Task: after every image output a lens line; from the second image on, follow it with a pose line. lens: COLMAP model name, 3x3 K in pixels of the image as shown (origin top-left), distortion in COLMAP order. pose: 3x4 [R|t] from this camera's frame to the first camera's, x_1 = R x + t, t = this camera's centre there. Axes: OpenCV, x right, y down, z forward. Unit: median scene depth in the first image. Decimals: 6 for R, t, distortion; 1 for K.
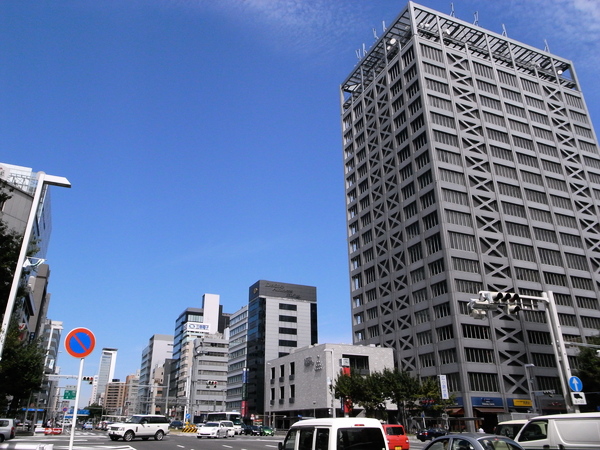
lens RADIAL K [[510.7, 0, 300.0], [0, 510.7, 225.0], [0, 0, 1]] dist [-0.155809, -0.001851]
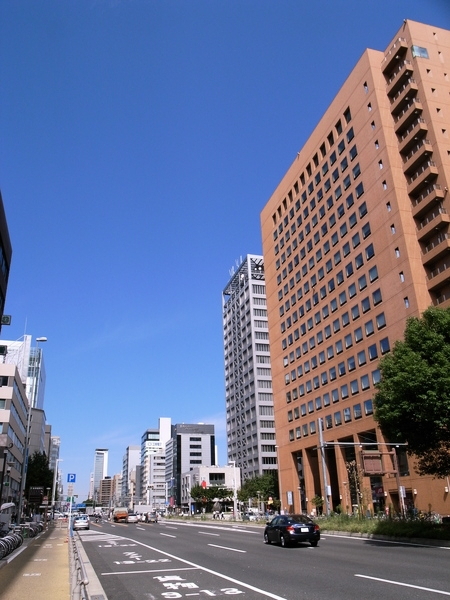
lens RADIAL K [[510.7, 0, 225.0], [0, 510.7, 300.0], [0, 0, 1]] dist [-0.155809, -0.001851]
pose [[0.990147, -0.080204, -0.114788, 0.258213], [0.078505, 0.996728, -0.019259, -0.216782], [0.115957, 0.010057, 0.993203, -0.531314]]
